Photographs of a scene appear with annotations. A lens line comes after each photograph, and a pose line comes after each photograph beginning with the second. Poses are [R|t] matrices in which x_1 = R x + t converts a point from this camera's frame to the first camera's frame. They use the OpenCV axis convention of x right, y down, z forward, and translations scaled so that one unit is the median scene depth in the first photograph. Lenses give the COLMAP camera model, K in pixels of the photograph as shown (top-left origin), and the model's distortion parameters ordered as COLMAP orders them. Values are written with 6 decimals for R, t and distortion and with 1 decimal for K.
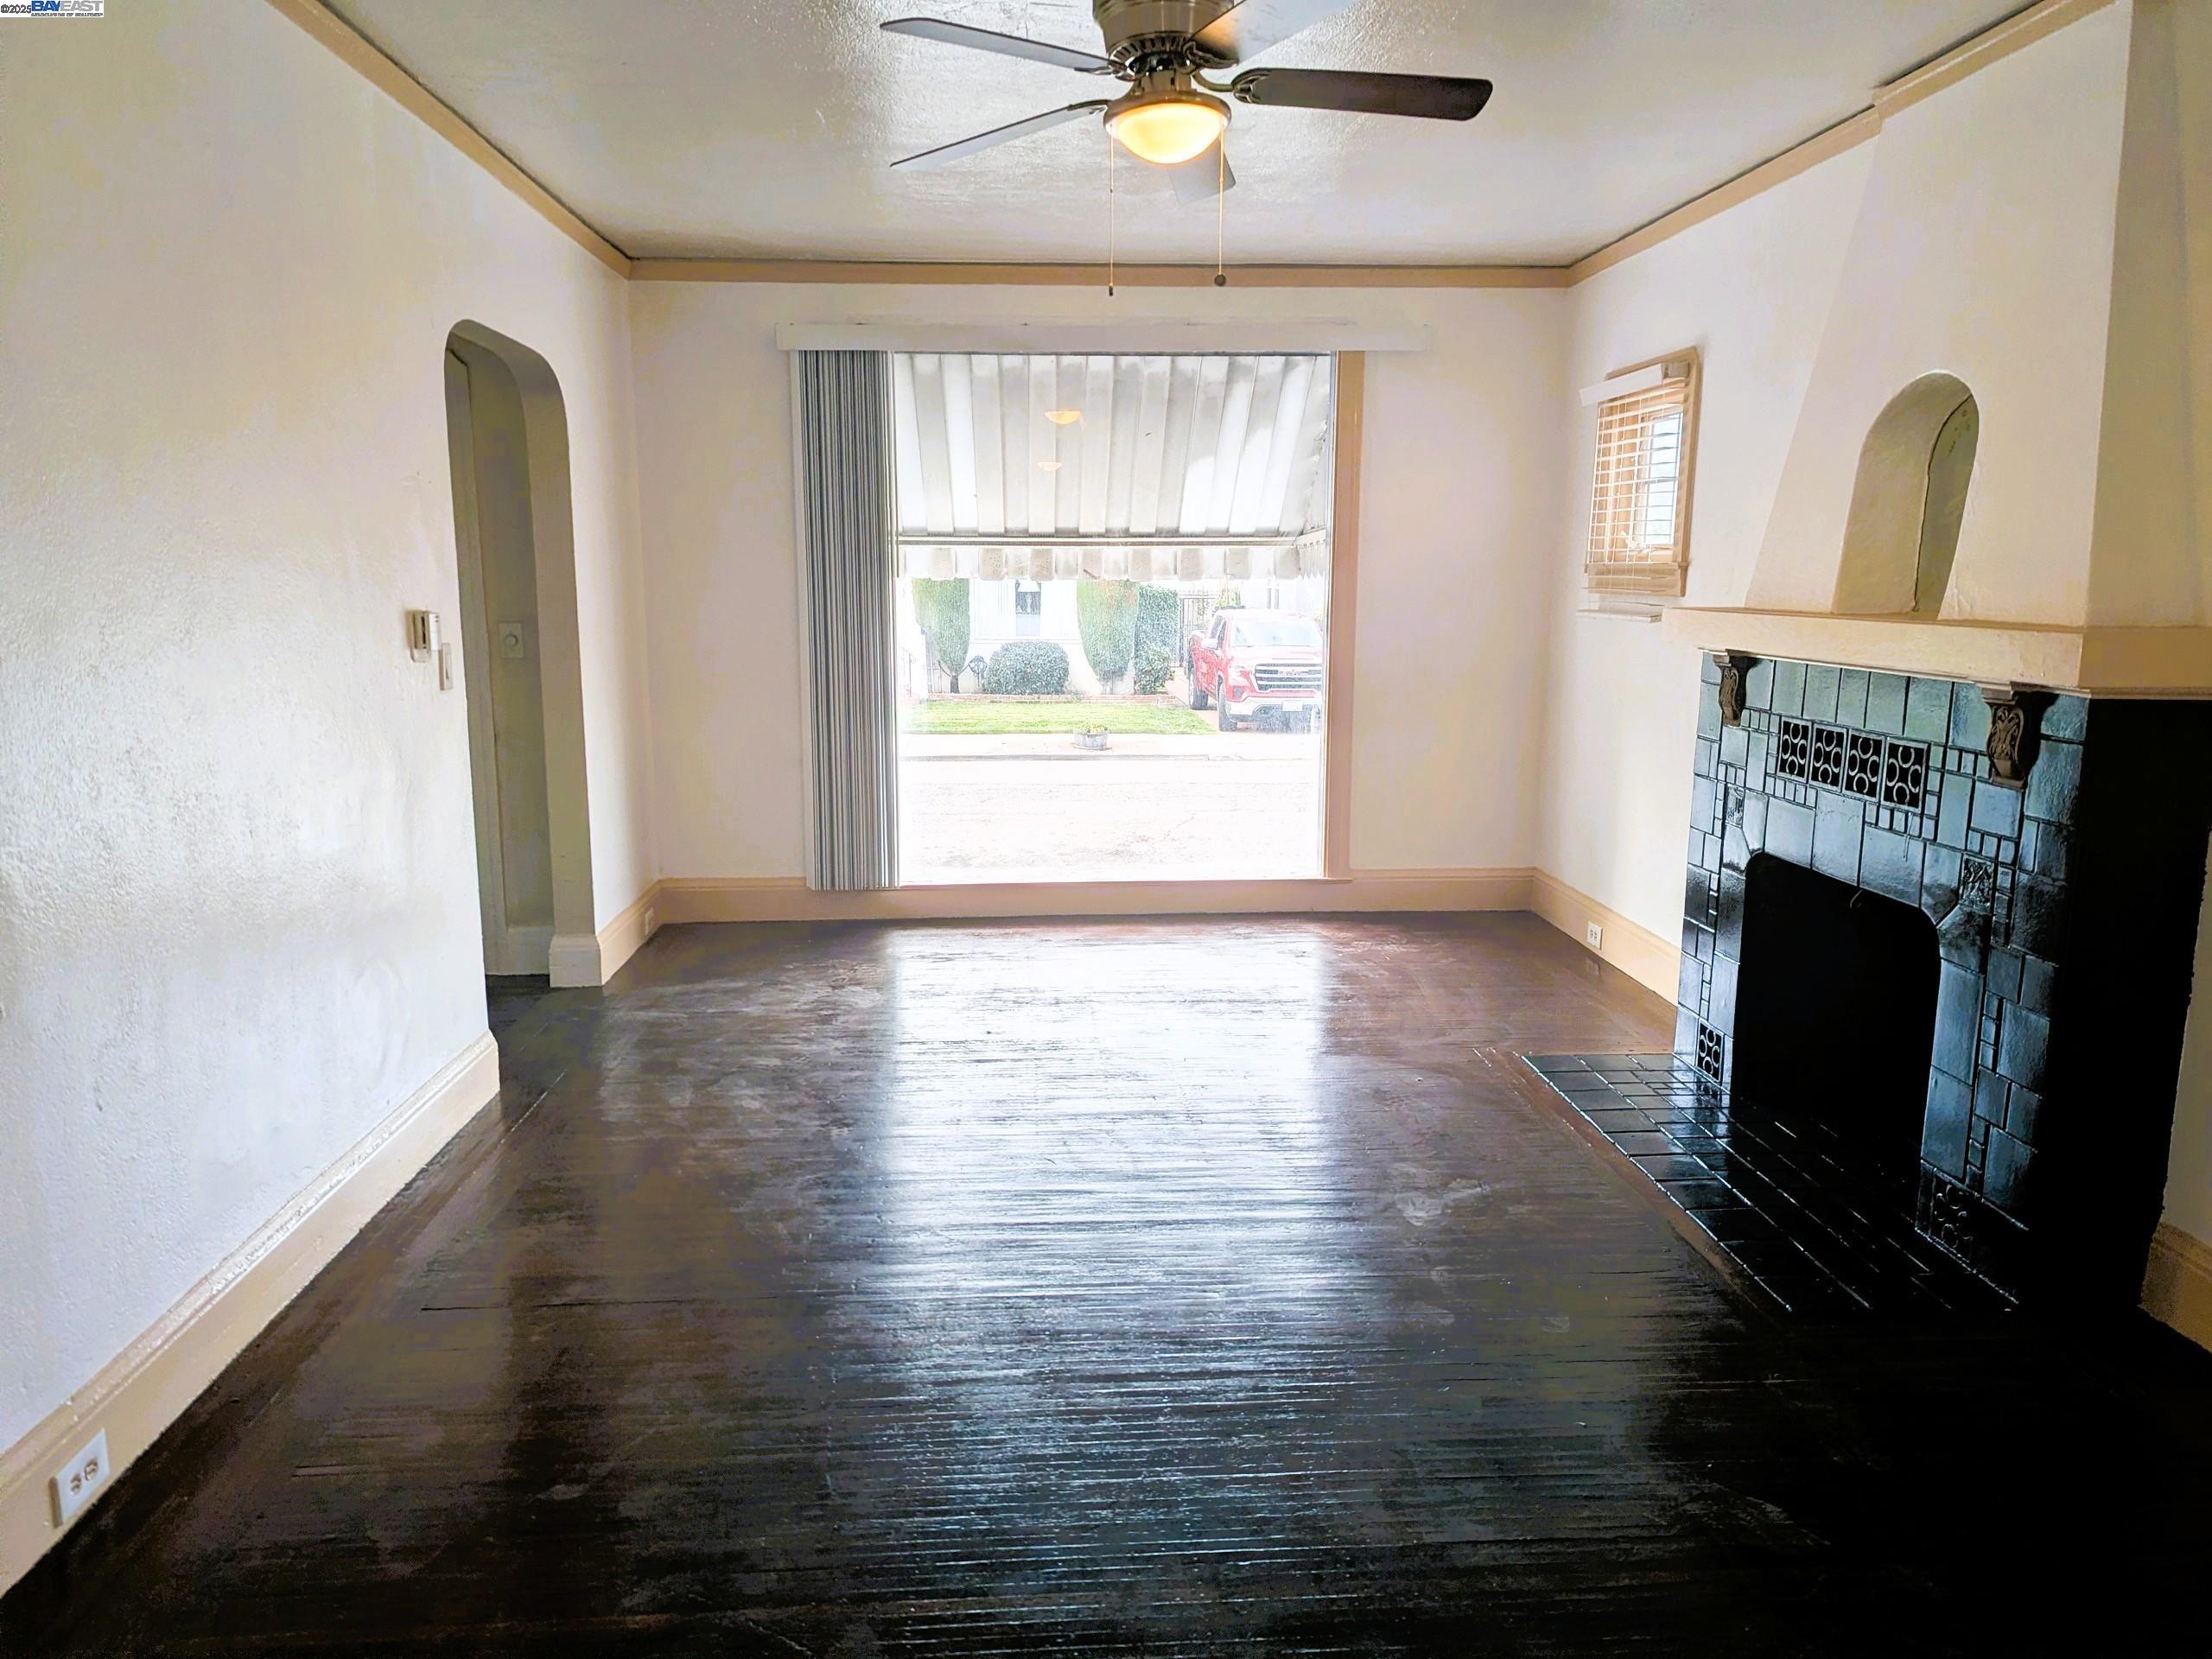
lens RADIAL K [[1566.8, 0, 1111.2], [0, 1566.8, 852.6], [0, 0, 1]] dist [0.096704, -0.088636]
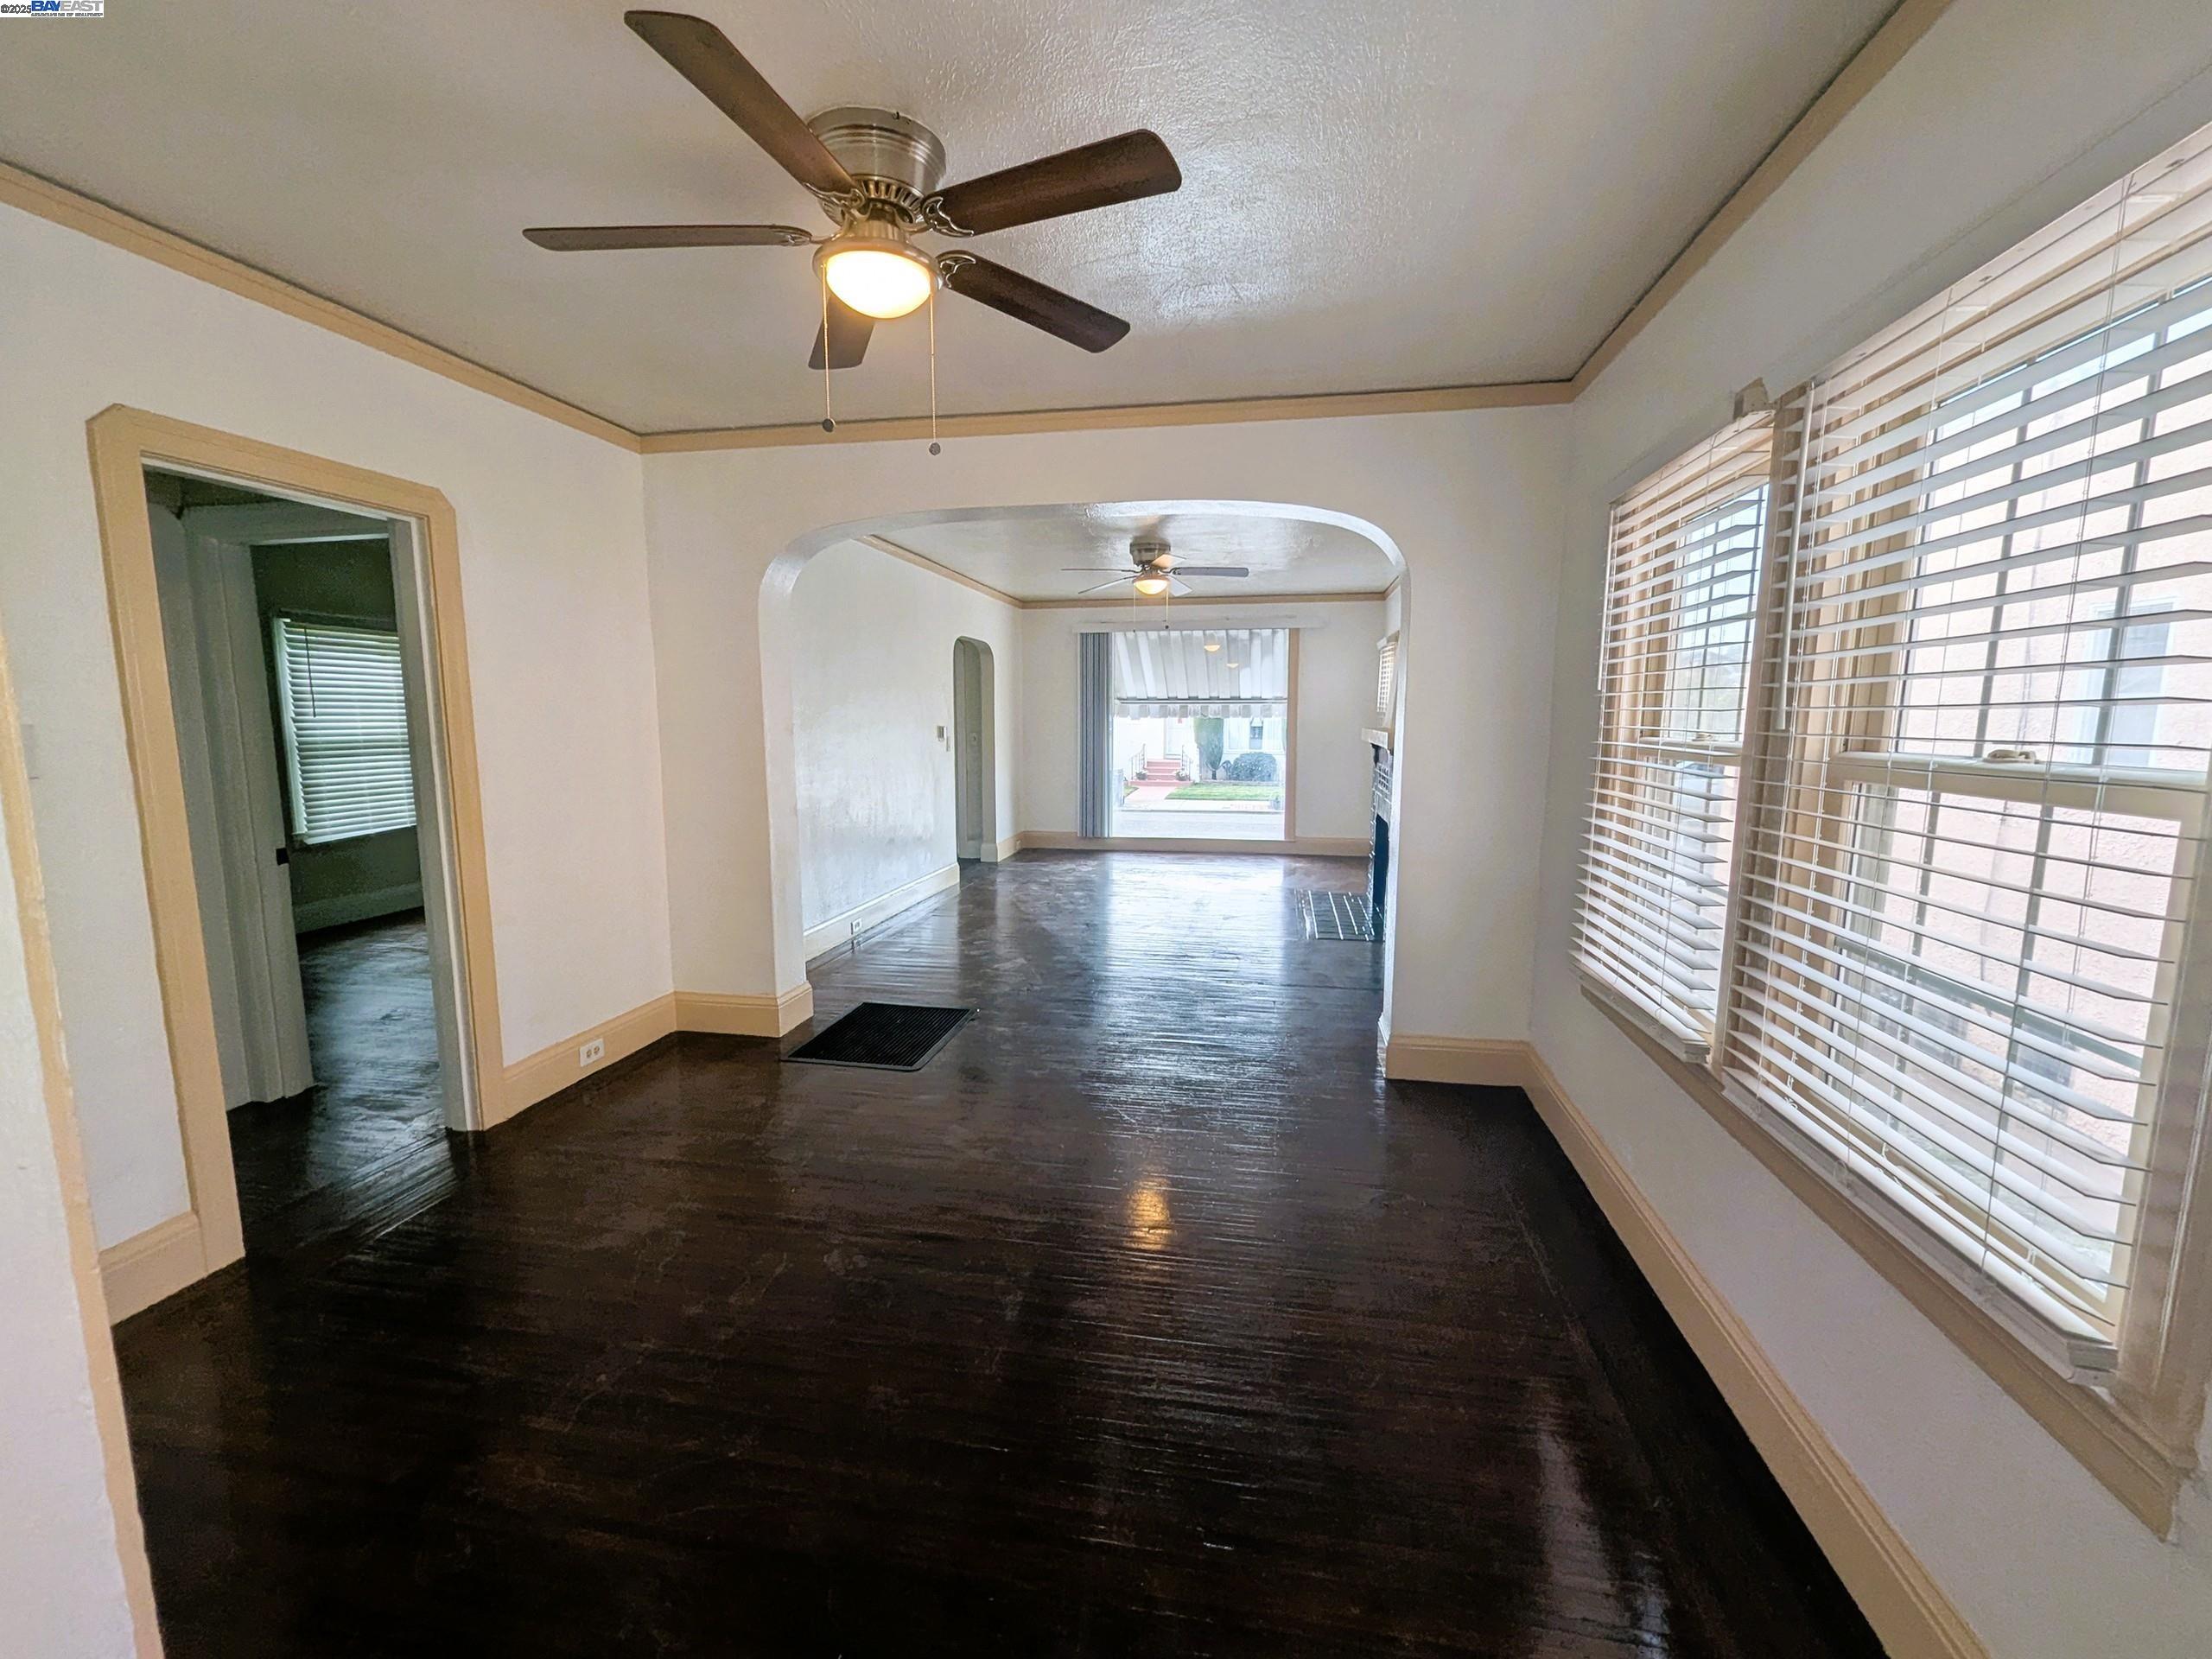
lens RADIAL K [[915.4, 0, 1106.4], [0, 915.4, 828.4], [0, 0, 1]] dist [-0.001195, -0.000282]
pose [[0.969733, 0.032038, -0.242058, 0.219942], [-0.045229, 0.997767, -0.049136, 0.083944], [0.239943, 0.058597, 0.969017, -0.450003]]
